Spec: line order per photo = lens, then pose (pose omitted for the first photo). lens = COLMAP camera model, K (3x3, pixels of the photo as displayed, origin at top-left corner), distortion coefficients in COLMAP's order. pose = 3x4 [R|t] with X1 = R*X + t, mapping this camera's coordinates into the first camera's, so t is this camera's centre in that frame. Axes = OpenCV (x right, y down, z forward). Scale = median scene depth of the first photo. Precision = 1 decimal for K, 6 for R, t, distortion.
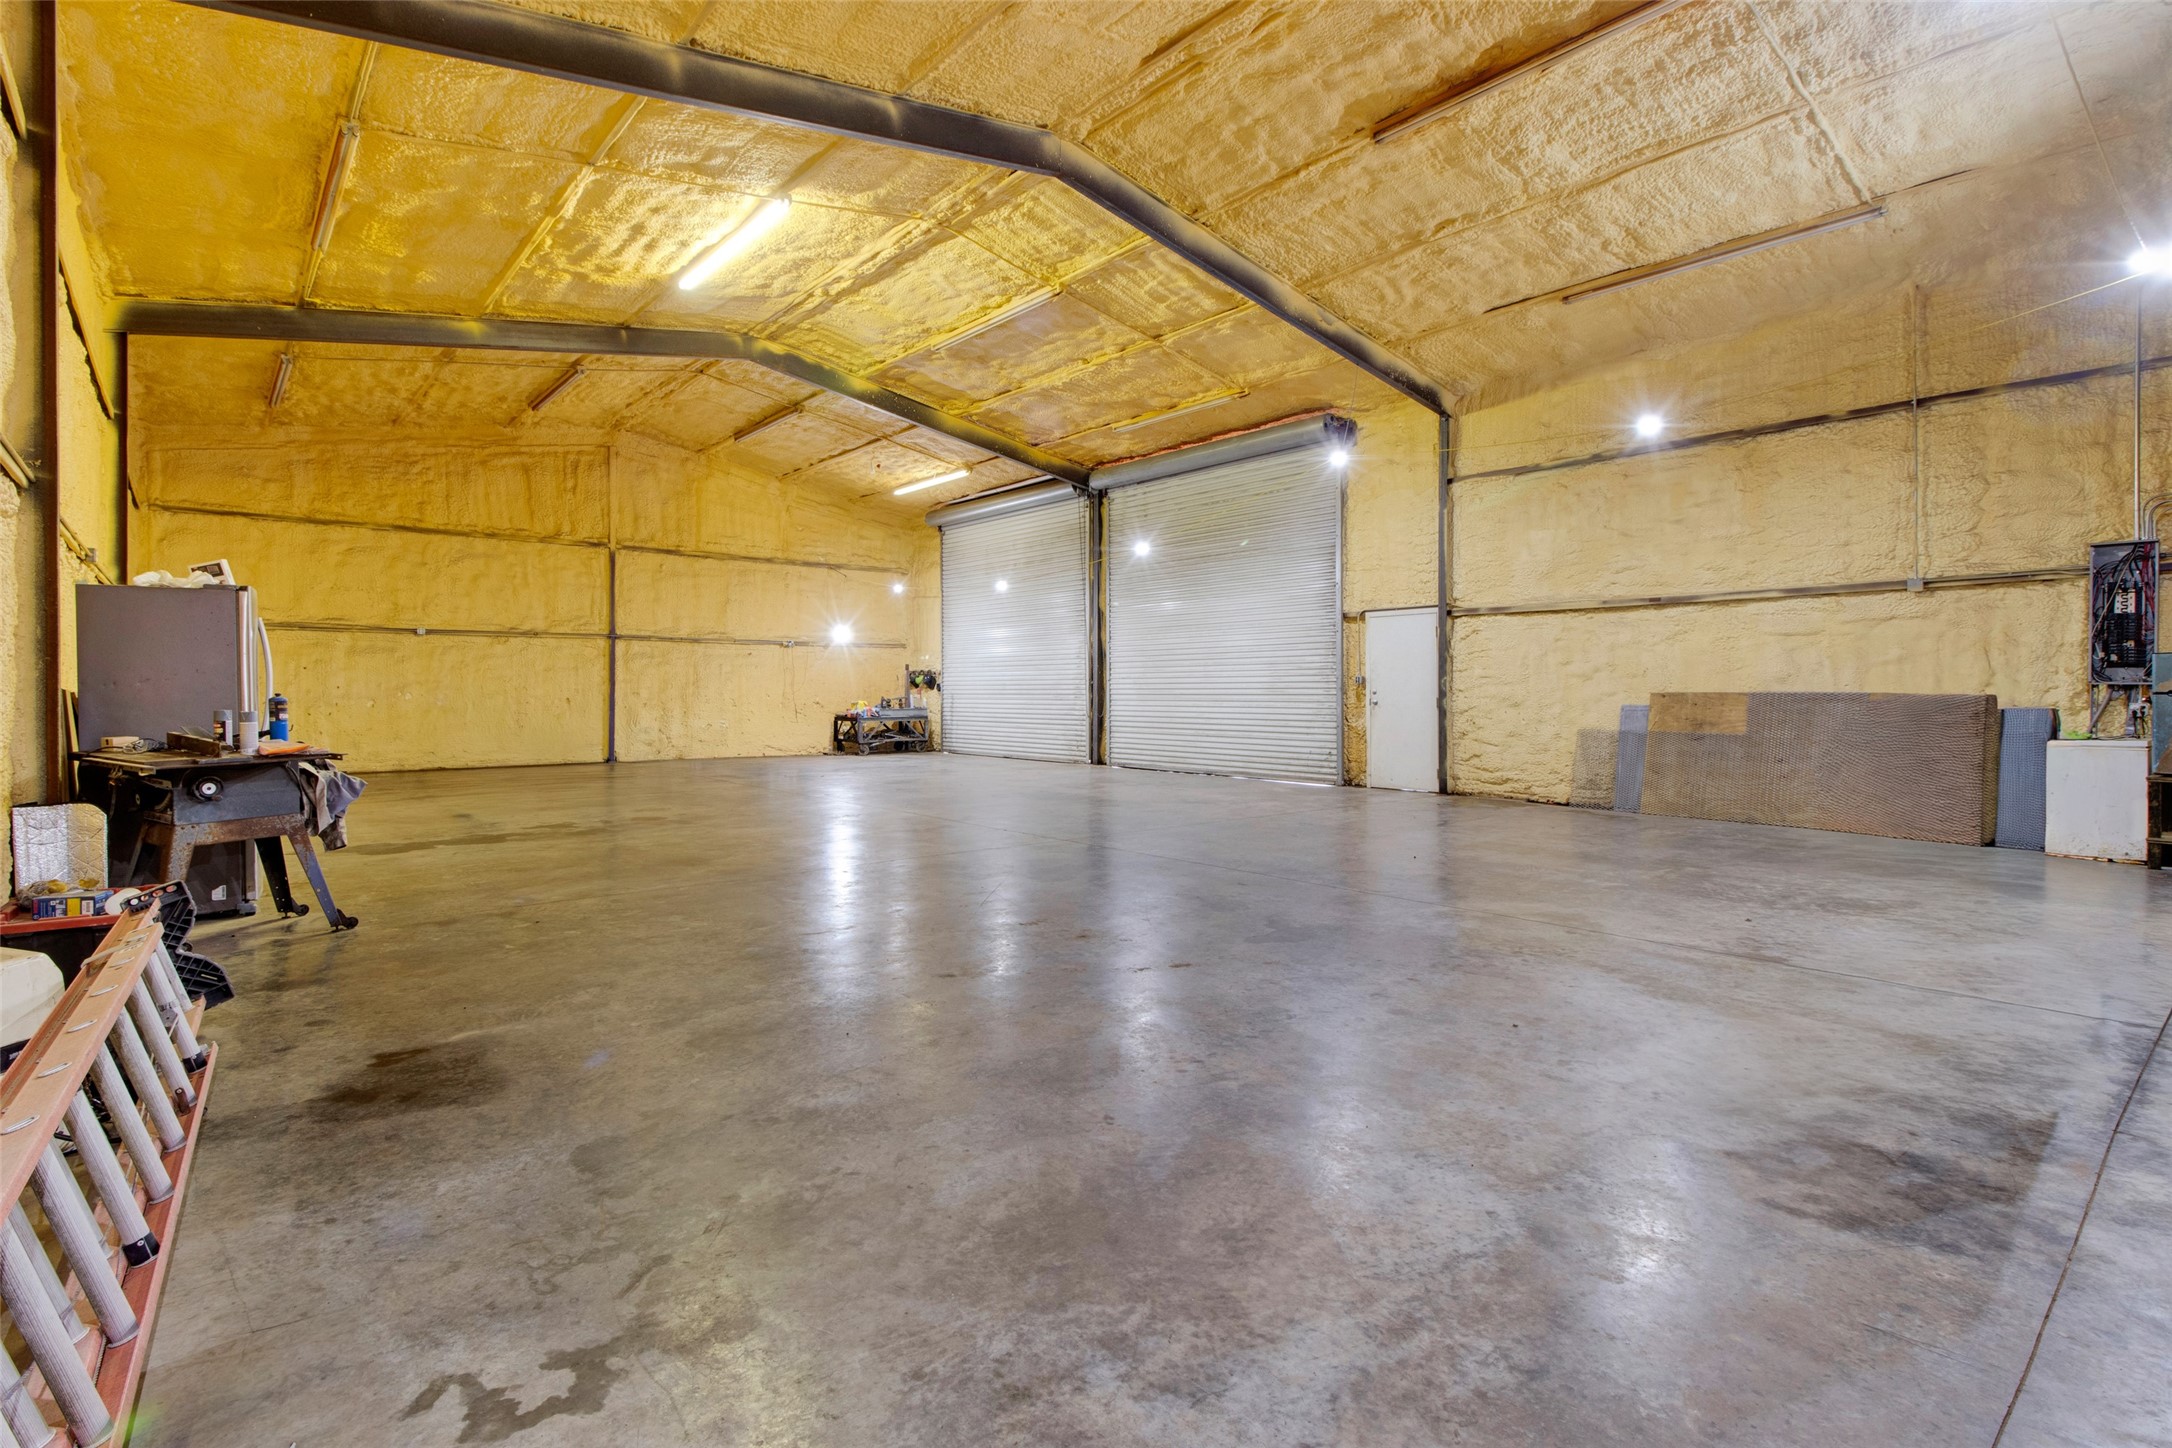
lens RADIAL K [[1020.7, 0, 1088.2], [0, 1020.7, 690.0], [0, 0, 1]] dist [0.001860, 0.000133]
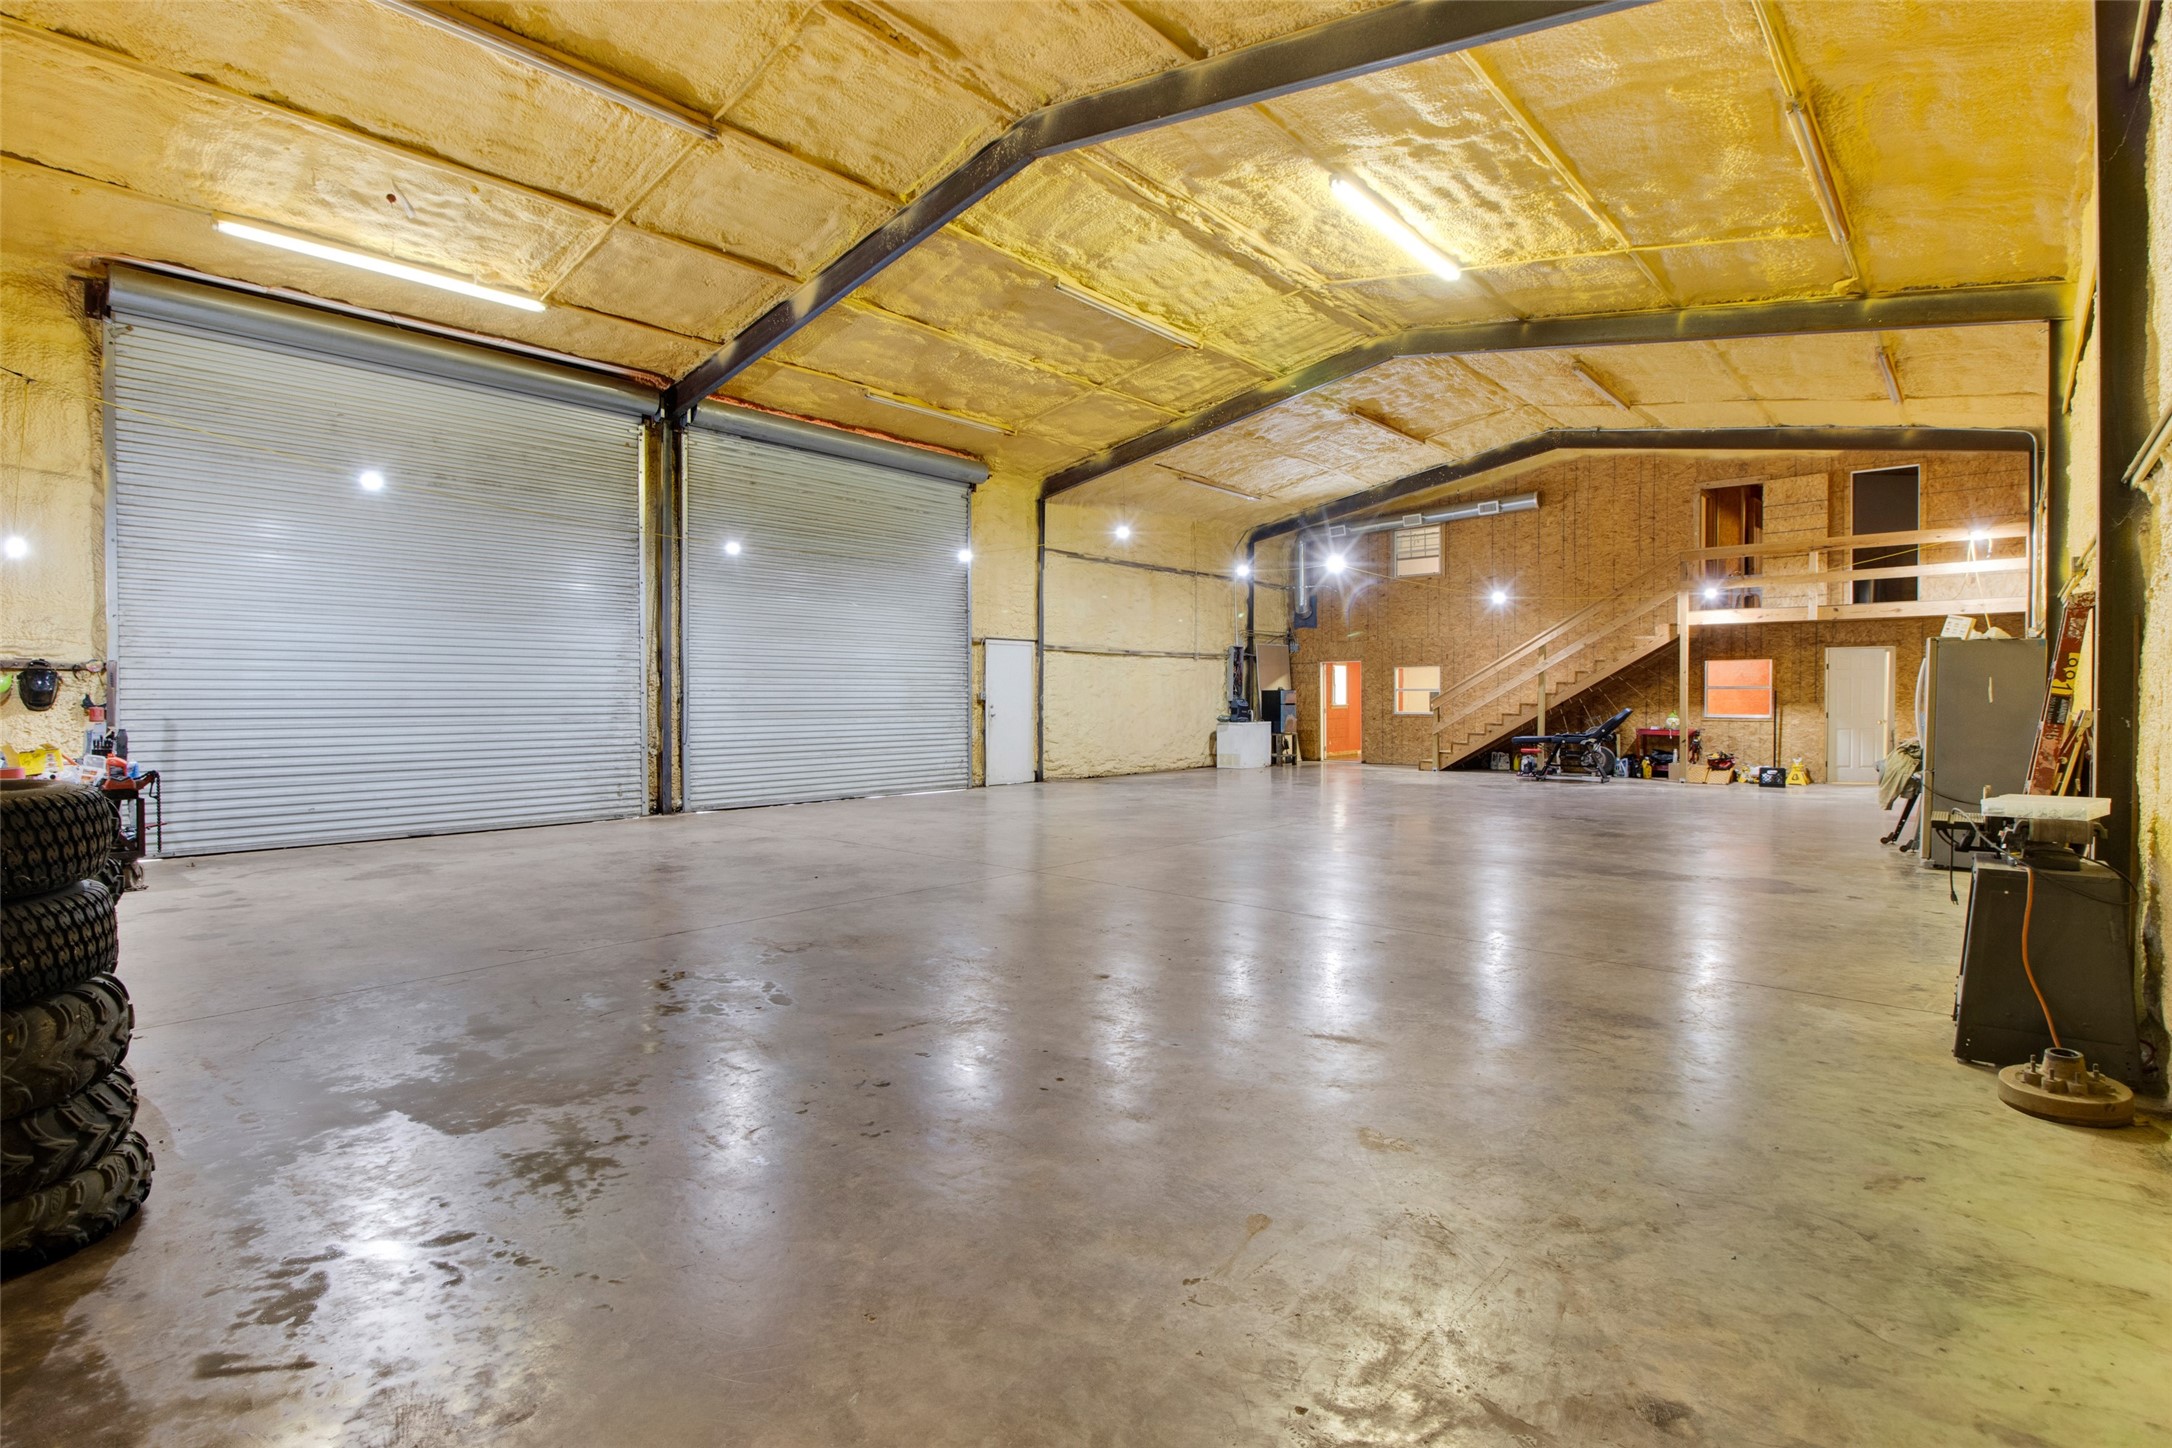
lens RADIAL K [[1013.3, 0, 1086.0], [0, 1013.3, 724.0], [0, 0, 1]] dist [0.000048, -0.000135]
pose [[-0.122904, -0.020925, 0.992198, -0.904715], [0.004054, 0.999759, 0.021587, -0.002387], [-0.992410, 0.006675, -0.122789, 1.016512]]
